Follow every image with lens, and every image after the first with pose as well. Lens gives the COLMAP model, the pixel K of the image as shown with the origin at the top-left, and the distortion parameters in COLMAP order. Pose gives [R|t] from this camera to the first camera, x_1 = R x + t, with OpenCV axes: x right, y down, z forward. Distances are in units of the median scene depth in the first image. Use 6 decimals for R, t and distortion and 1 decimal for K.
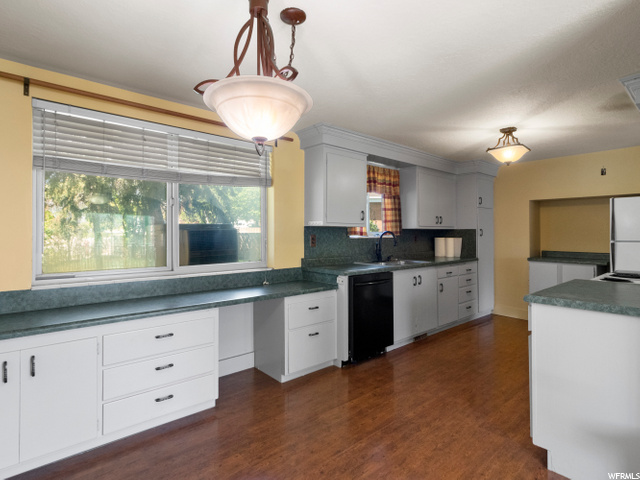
lens RADIAL K [[346.7, 0, 320.0], [0, 346.7, 240.0], [0, 0, 1]] dist [-0.000873, -0.000822]
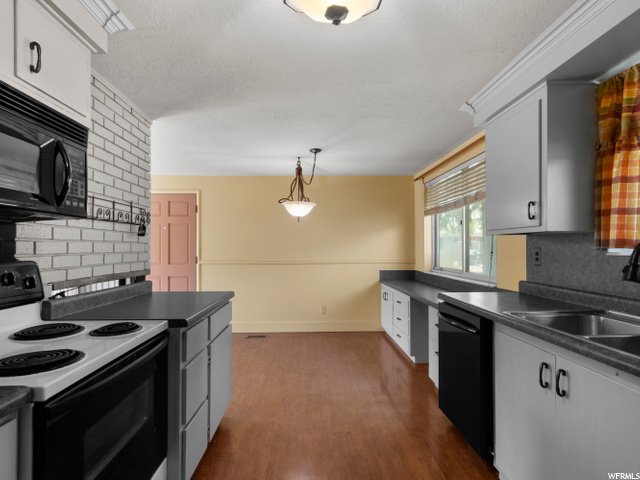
lens RADIAL K [[346.7, 0, 320.0], [0, 346.7, 240.0], [0, 0, 1]] dist [-0.000873, -0.000822]
pose [[-0.638646, -0.010369, -0.769431, 0.892921], [-0.005126, 0.999944, -0.009221, -0.025633], [0.769484, -0.001945, -0.638663, 1.325356]]
